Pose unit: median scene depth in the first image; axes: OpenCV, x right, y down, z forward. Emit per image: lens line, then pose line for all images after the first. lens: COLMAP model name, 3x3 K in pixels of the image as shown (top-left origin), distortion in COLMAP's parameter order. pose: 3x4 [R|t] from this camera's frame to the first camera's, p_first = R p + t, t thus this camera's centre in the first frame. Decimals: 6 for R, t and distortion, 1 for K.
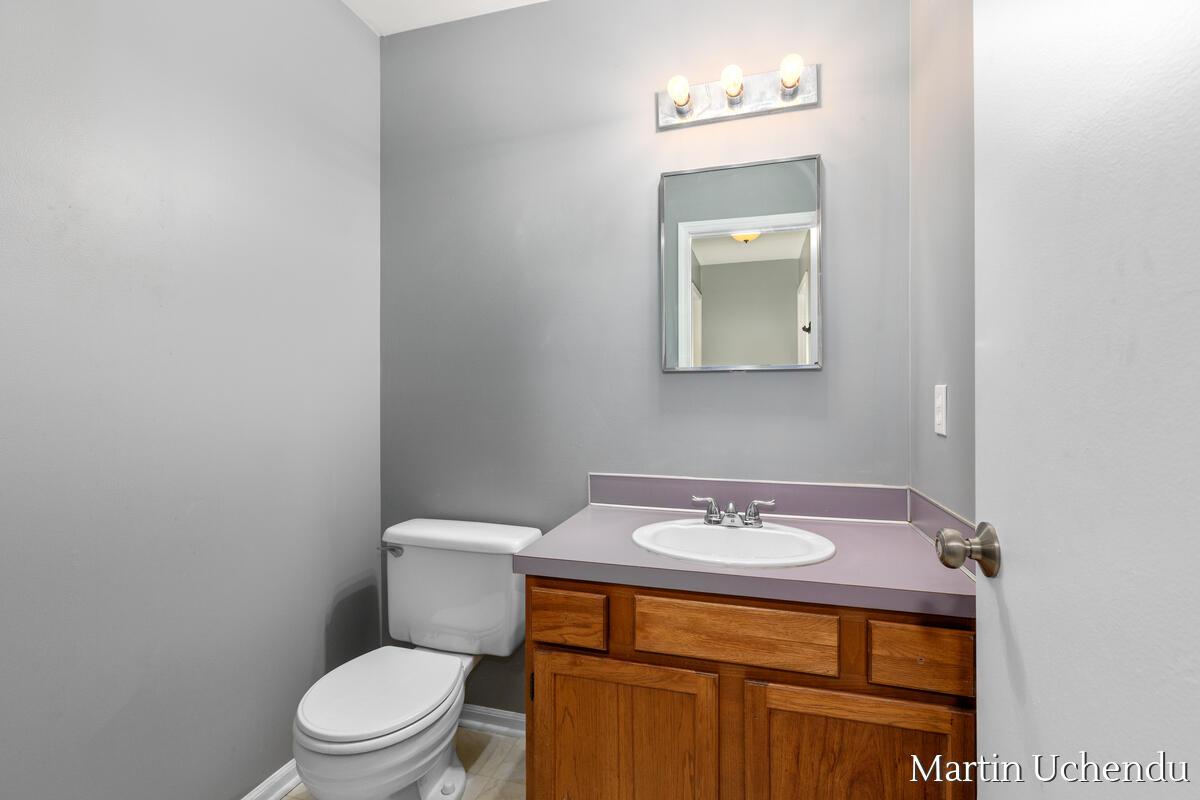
lens RADIAL K [[546.1, 0, 600.0], [0, 546.1, 400.8], [0, 0, 1]] dist [0.003750, -0.000573]
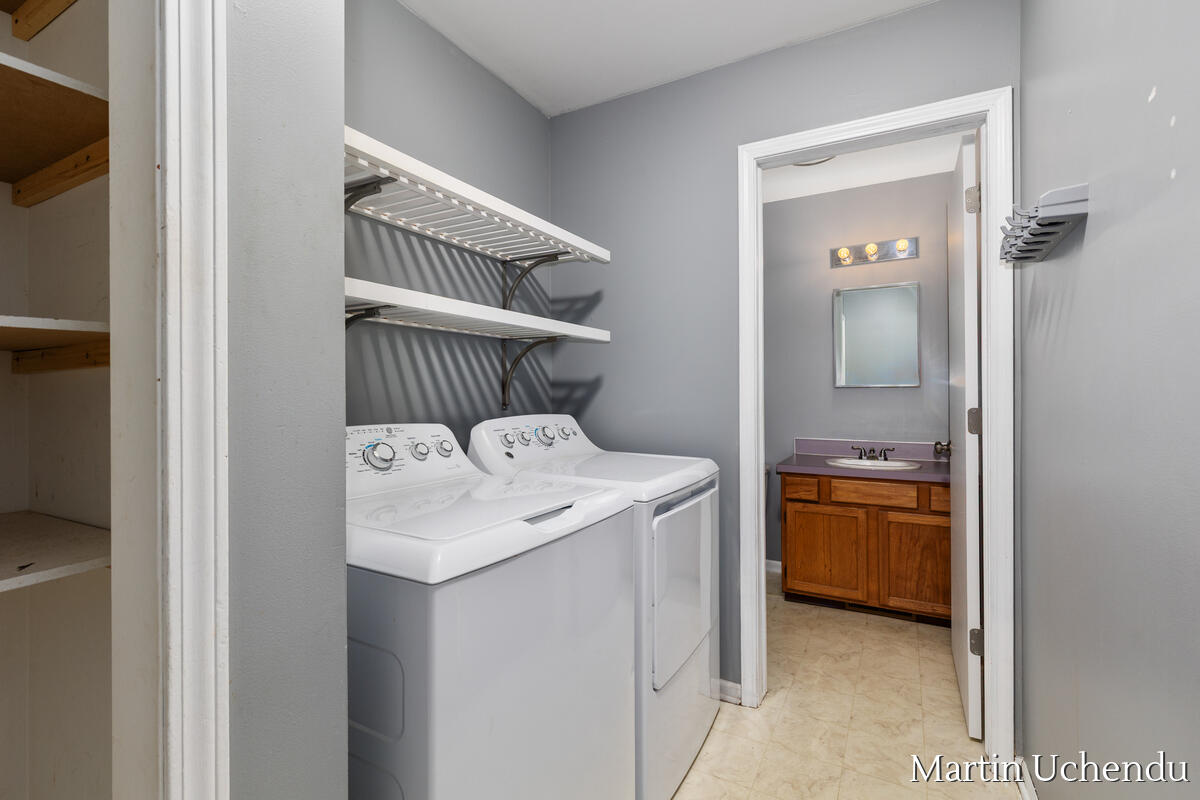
lens RADIAL K [[546.1, 0, 599.2], [0, 546.1, 393.1], [0, 0, 1]] dist [0.003750, -0.000573]
pose [[0.976521, -0.000175, -0.215422, -0.454045], [-0.003555, 0.999850, -0.016925, 0.004652], [0.215393, 0.017293, 0.976374, -1.768422]]
